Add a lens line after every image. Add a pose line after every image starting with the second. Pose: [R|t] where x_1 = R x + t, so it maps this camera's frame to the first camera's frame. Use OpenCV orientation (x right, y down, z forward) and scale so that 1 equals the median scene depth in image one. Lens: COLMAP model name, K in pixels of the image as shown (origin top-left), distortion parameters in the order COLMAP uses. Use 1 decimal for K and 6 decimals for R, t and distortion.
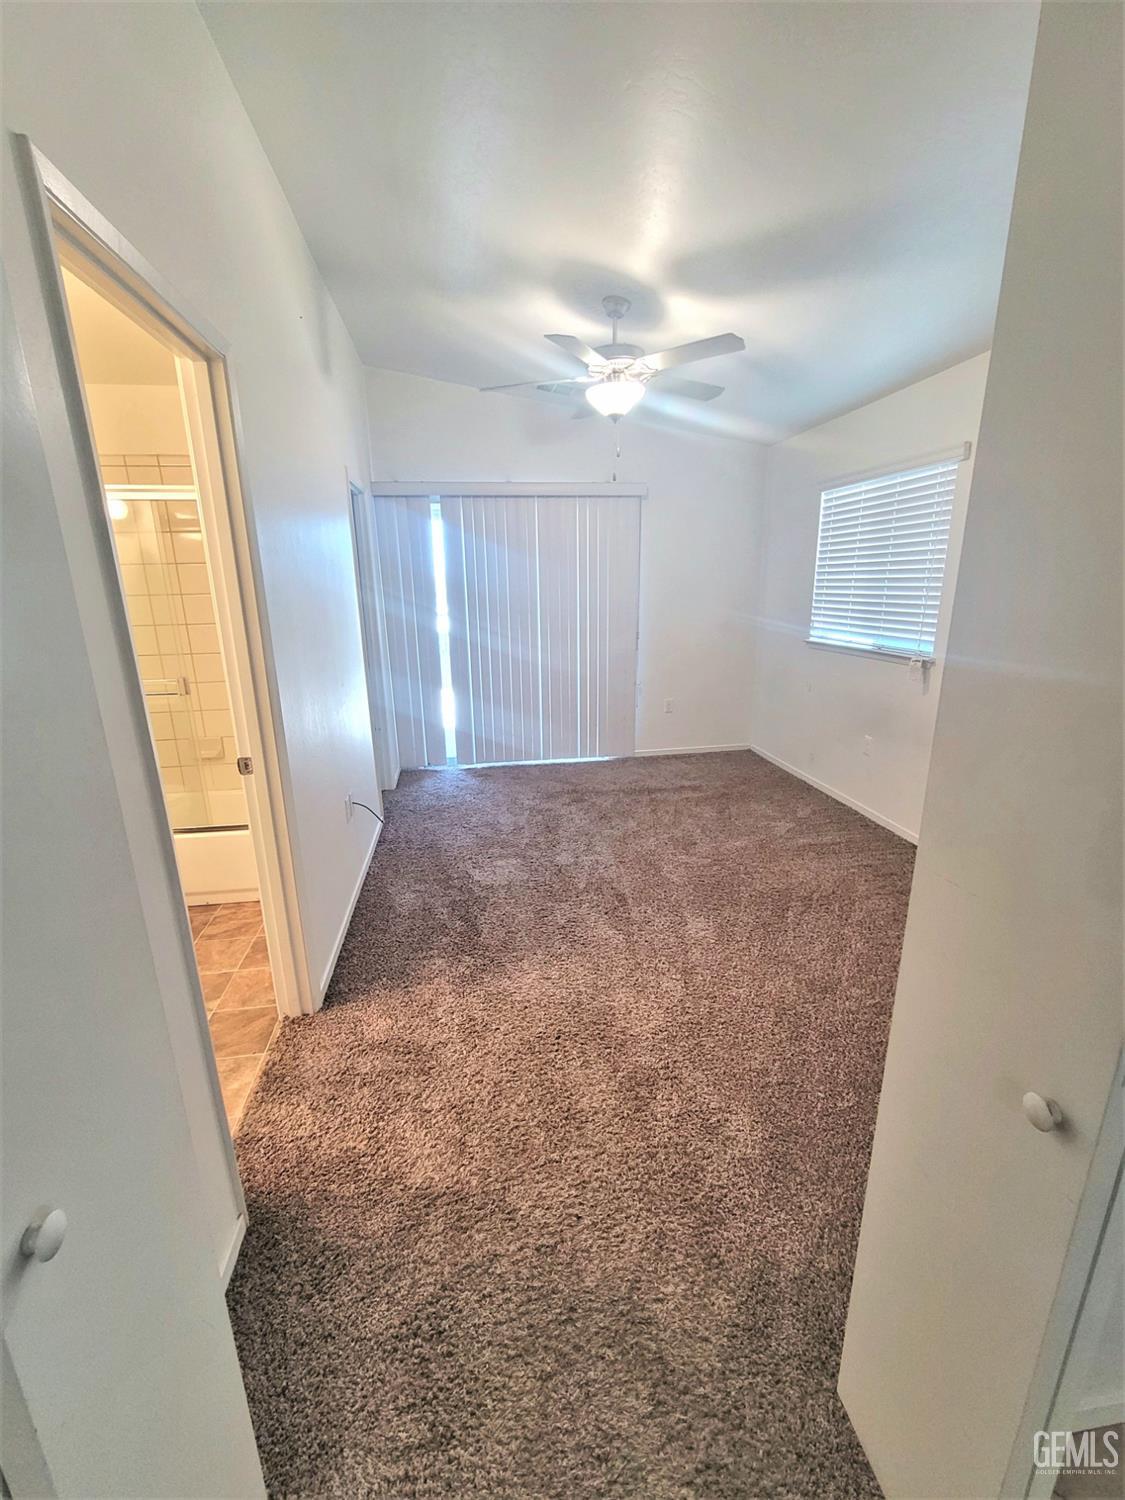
lens RADIAL K [[620.4, 0, 562.5], [0, 620.4, 750.0], [0, 0, 1]] dist [0.002664, 0.000408]
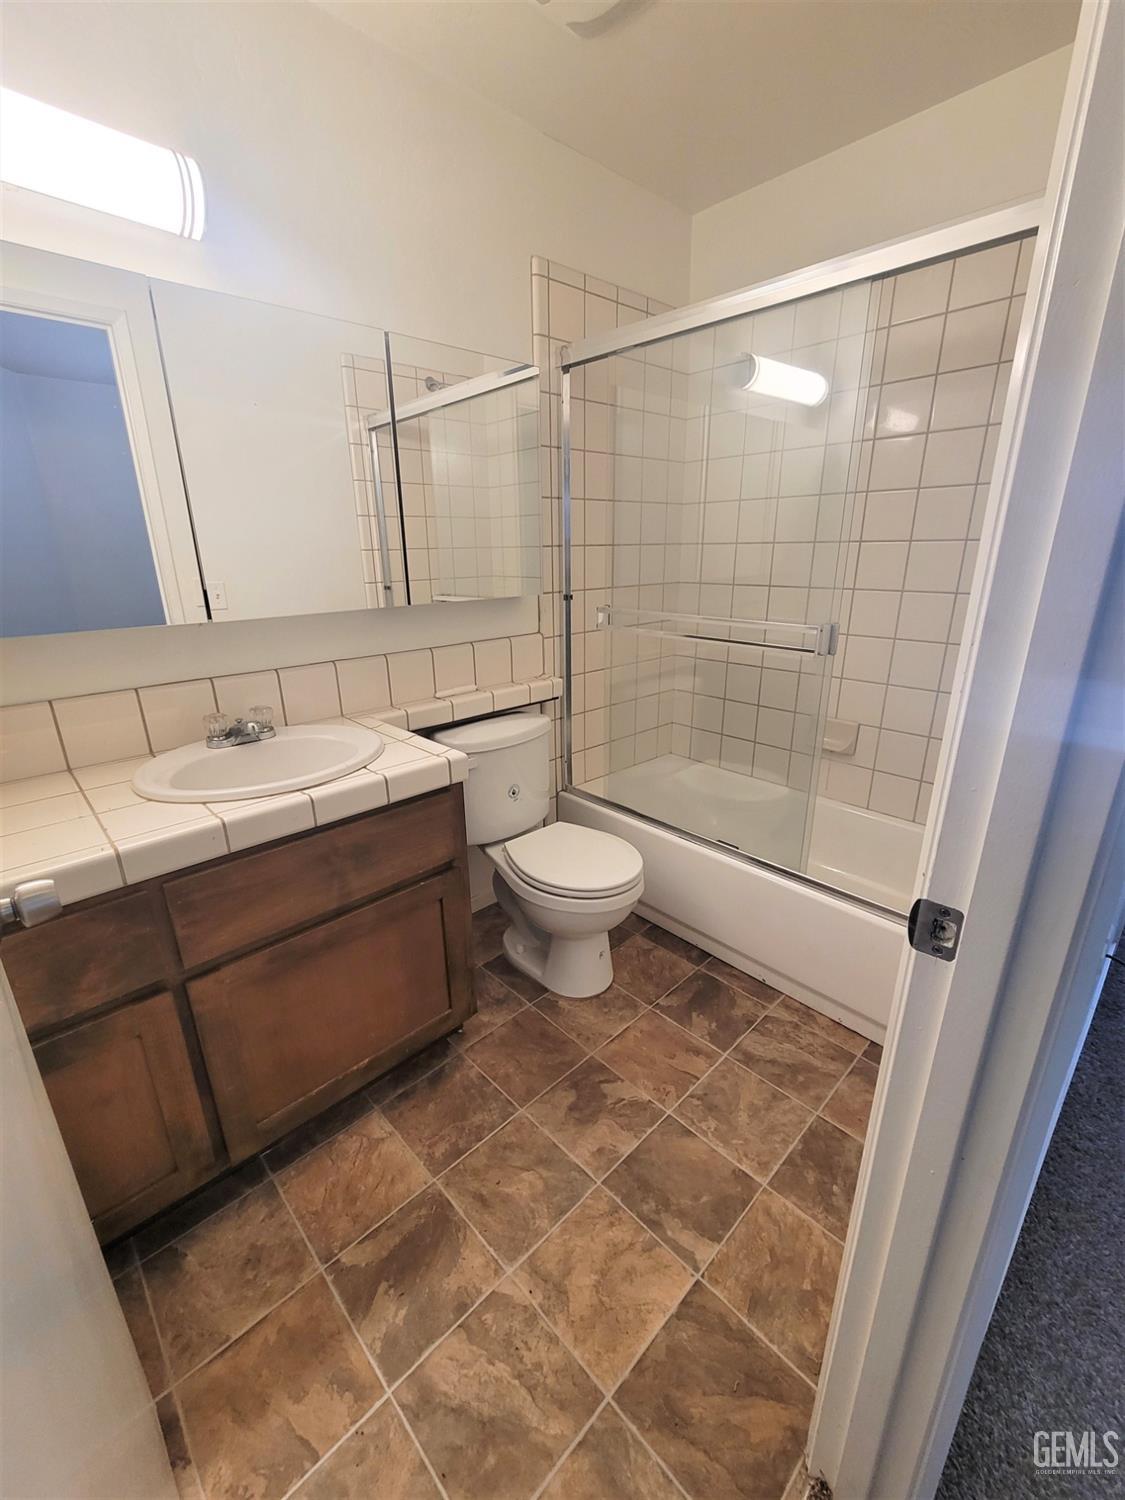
lens RADIAL K [[620.4, 0, 562.5], [0, 620.4, 750.0], [0, 0, 1]] dist [0.002664, 0.000408]
pose [[0.578148, 0.270284, -0.769865, -0.286132], [-0.214605, 0.960691, 0.176116, -0.053652], [0.787204, 0.063396, 0.613426, 0.465179]]
